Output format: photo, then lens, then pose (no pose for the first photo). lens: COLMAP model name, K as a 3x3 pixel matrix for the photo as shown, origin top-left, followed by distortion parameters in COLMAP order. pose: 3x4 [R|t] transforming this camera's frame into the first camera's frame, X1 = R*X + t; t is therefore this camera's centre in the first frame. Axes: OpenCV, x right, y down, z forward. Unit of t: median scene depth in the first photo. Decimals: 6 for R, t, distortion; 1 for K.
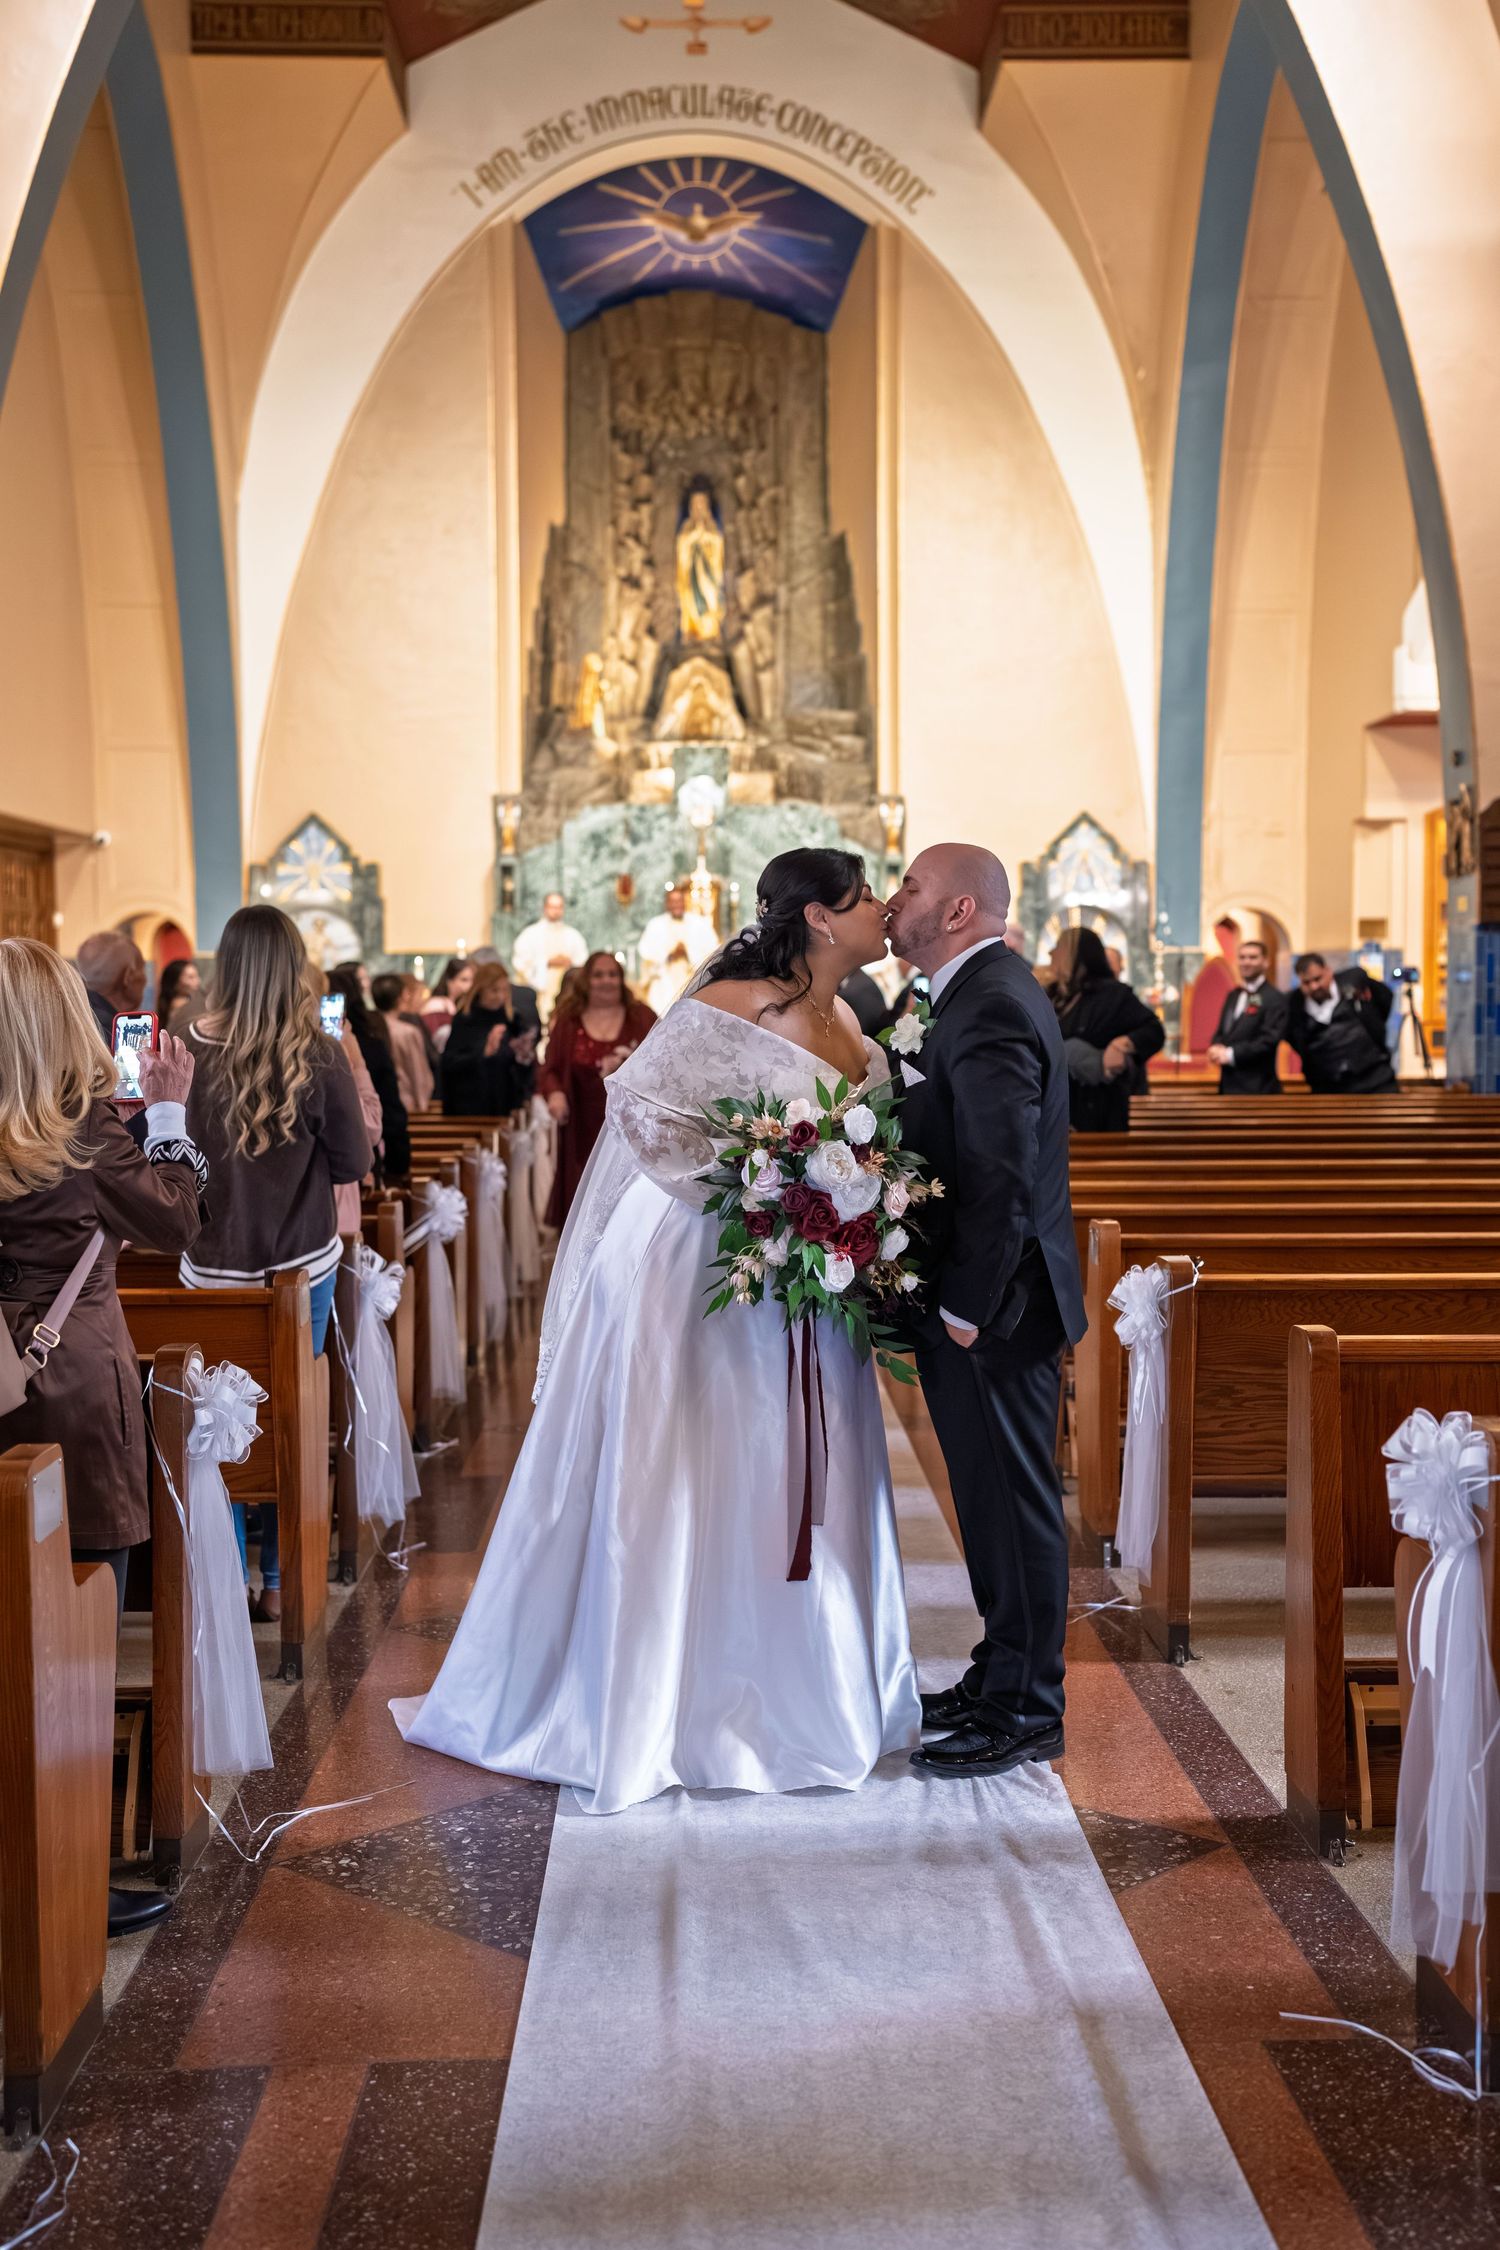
lens RADIAL K [[2284.8, 0, 750.0], [0, 2284.8, 1125.0], [0, 0, 1]] dist [0.002426, -0.001647]
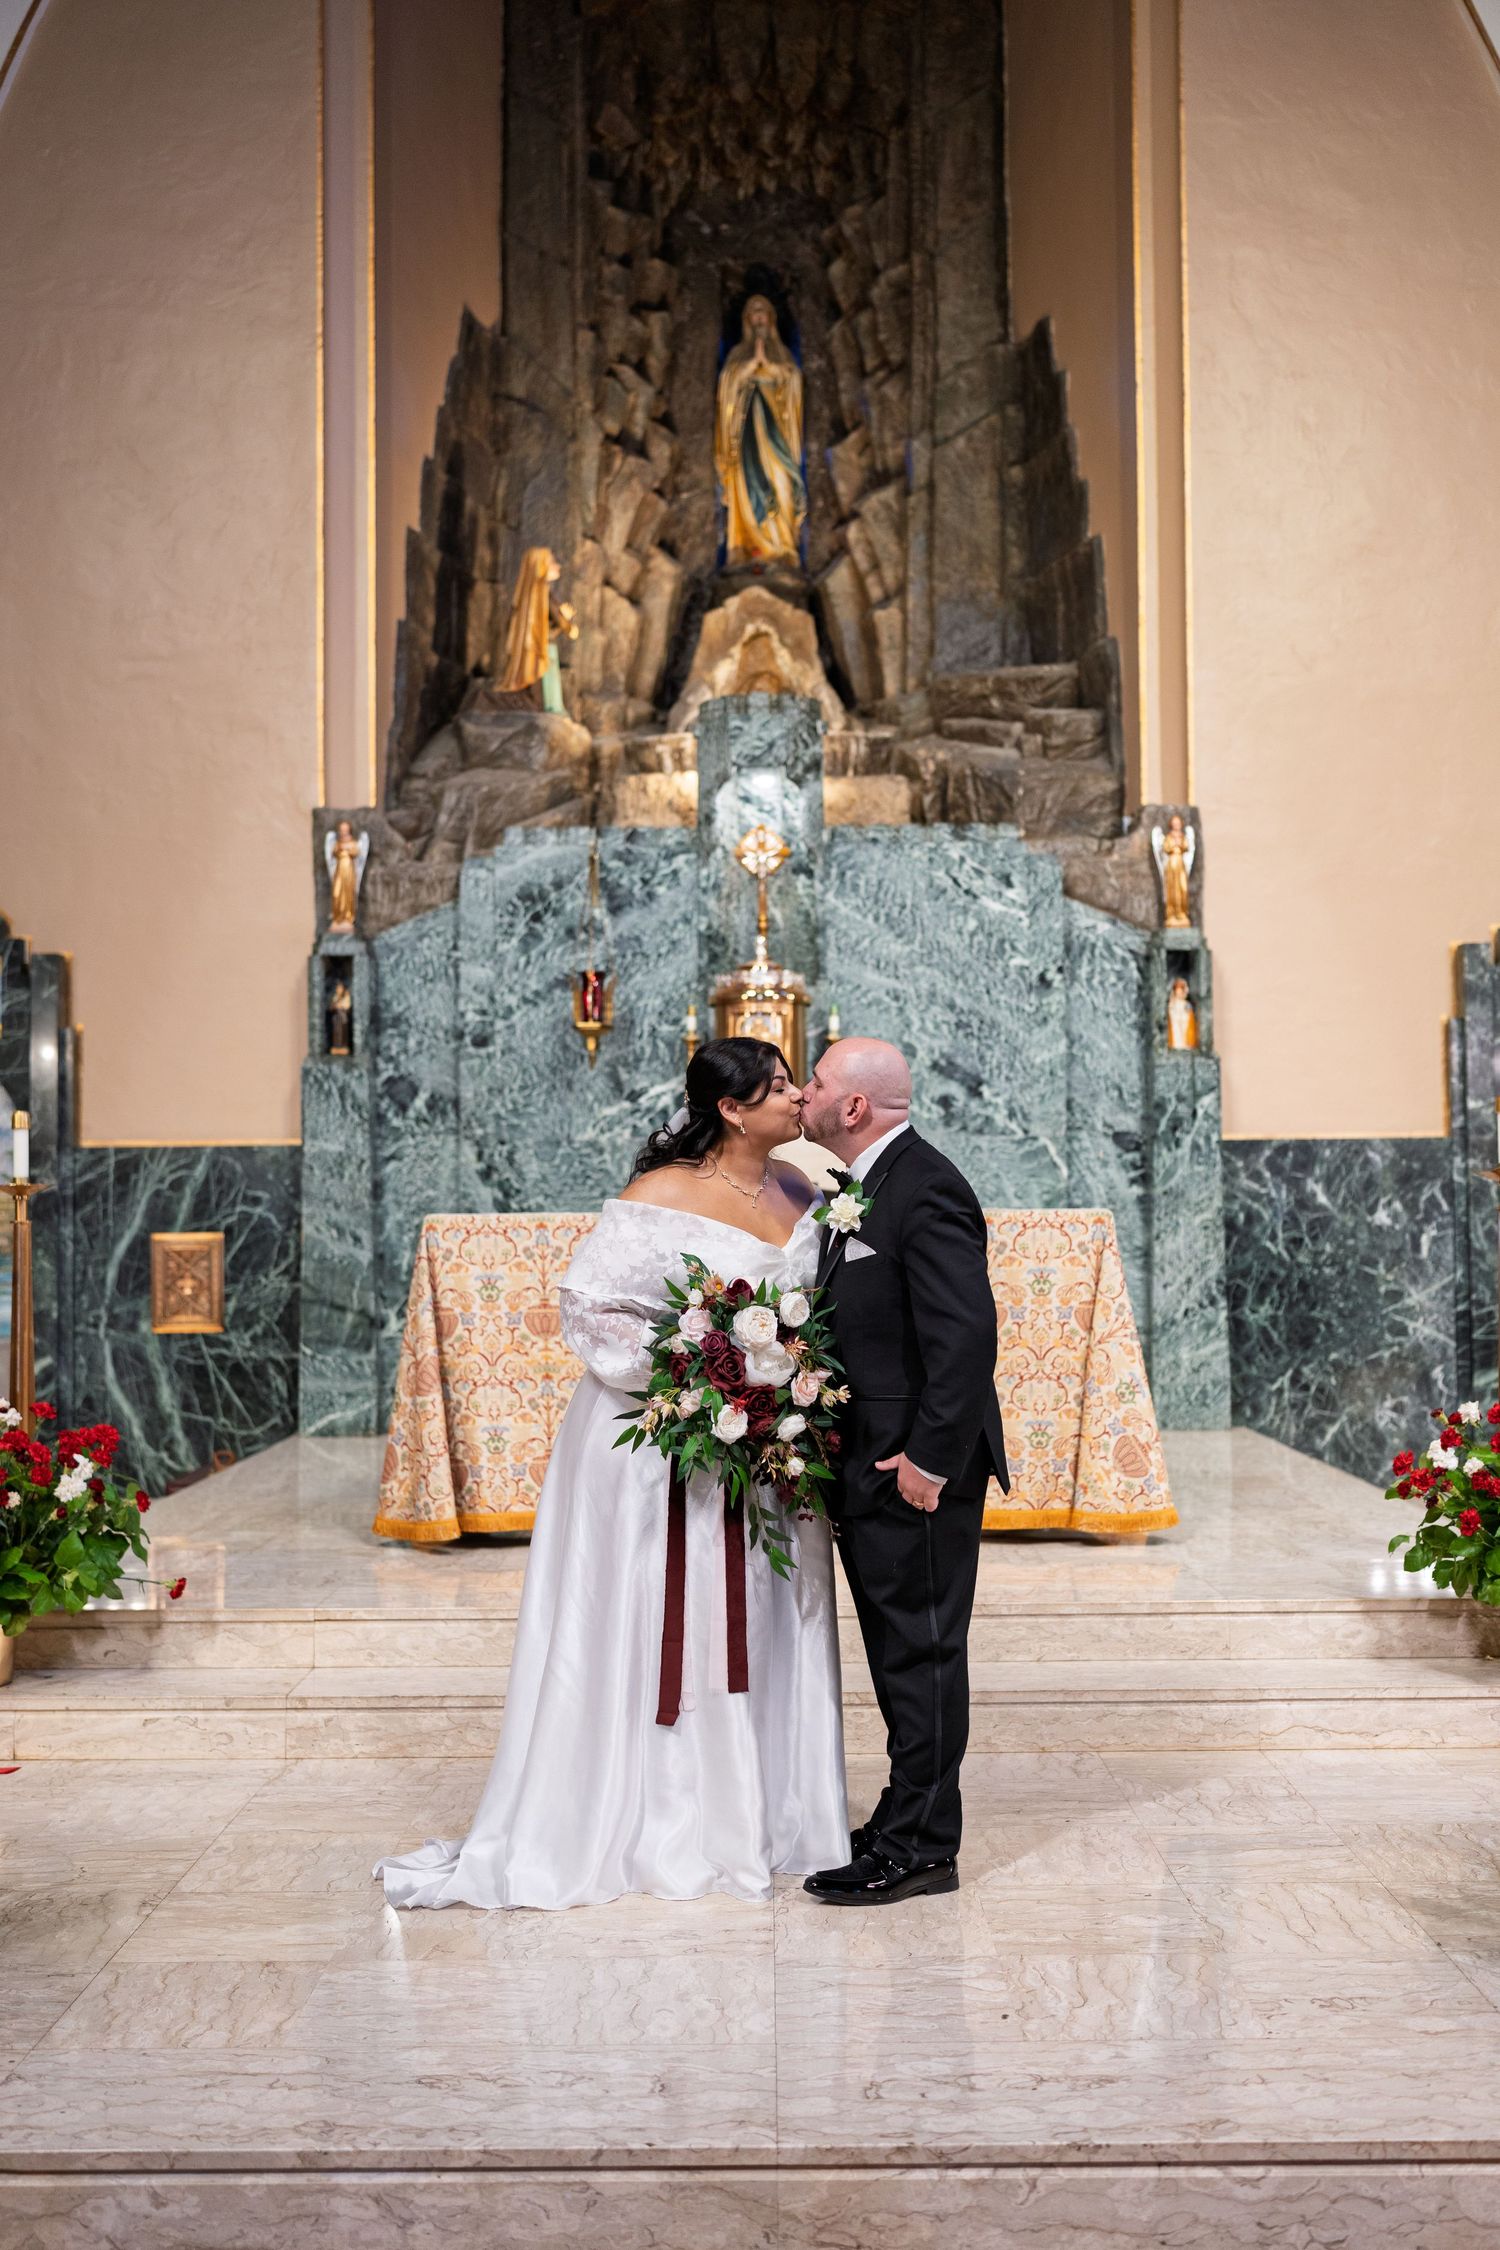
lens RADIAL K [[2284.8, 0, 750.0], [0, 2284.8, 1125.0], [0, 0, 1]] dist [0.002426, -0.001647]
pose [[0.999544, -0.002755, -0.030085, -0.009055], [-0.000084, 0.995577, -0.093950, -0.034288], [0.030211, 0.093910, 0.995122, 0.509028]]
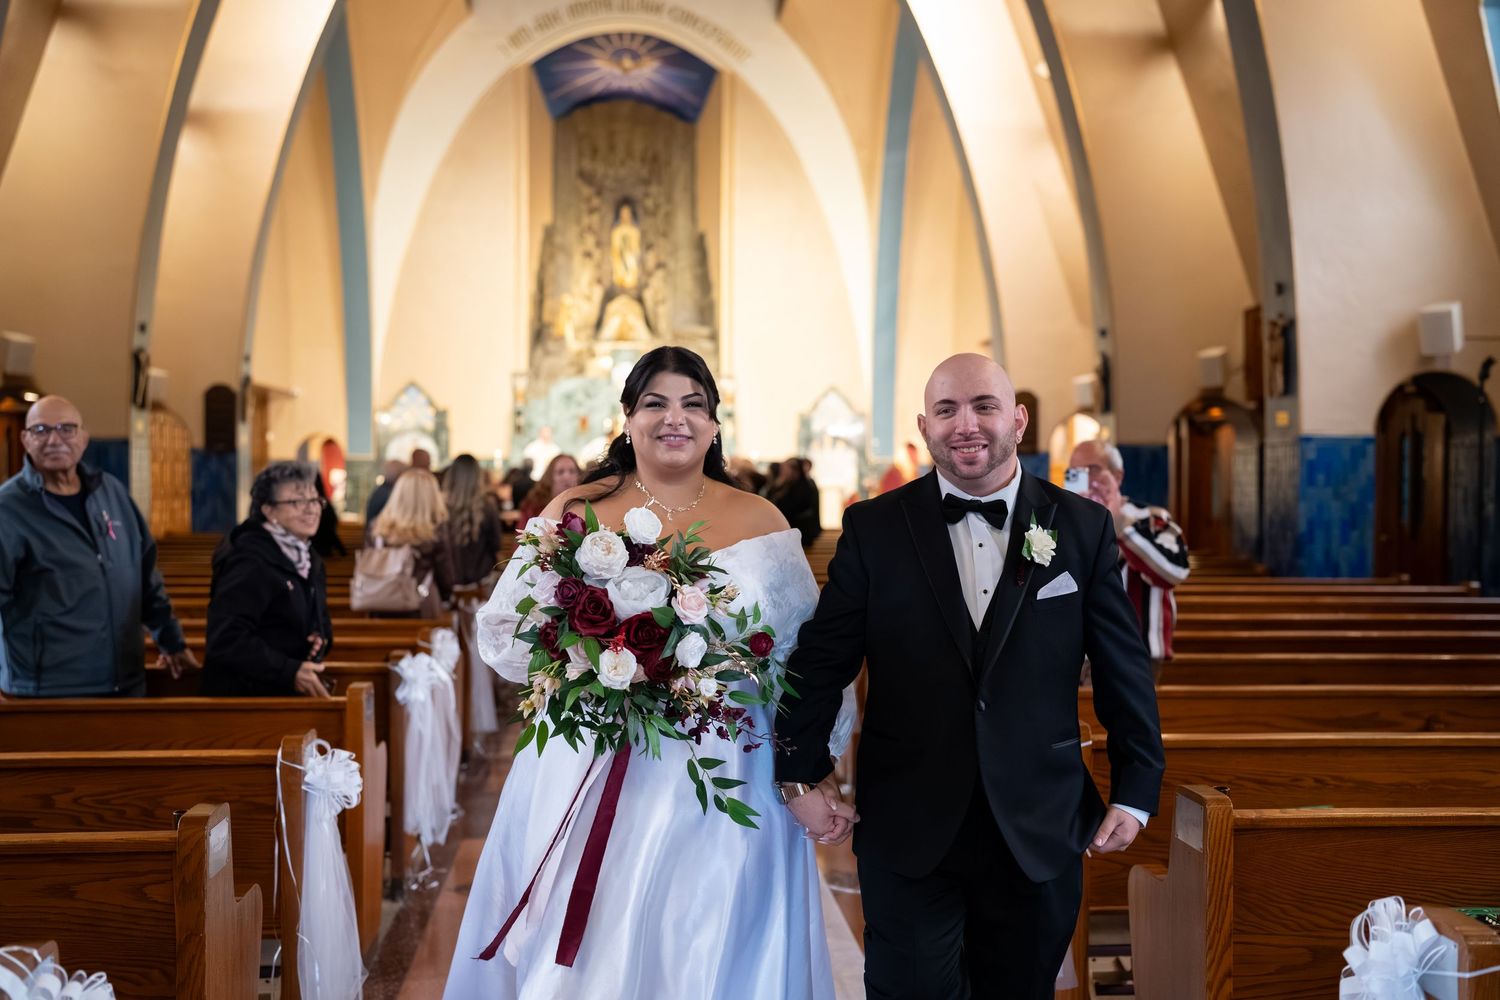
lens RADIAL K [[1464.6, 0, 750.0], [0, 1464.6, 500.0], [0, 0, 1]] dist [-0.000433, -0.000988]
pose [[0.997722, 0.008917, 0.066863, 0.000761], [-0.006052, 0.999059, -0.042941, 0.007289], [-0.067183, 0.042439, 0.996838, -0.169902]]
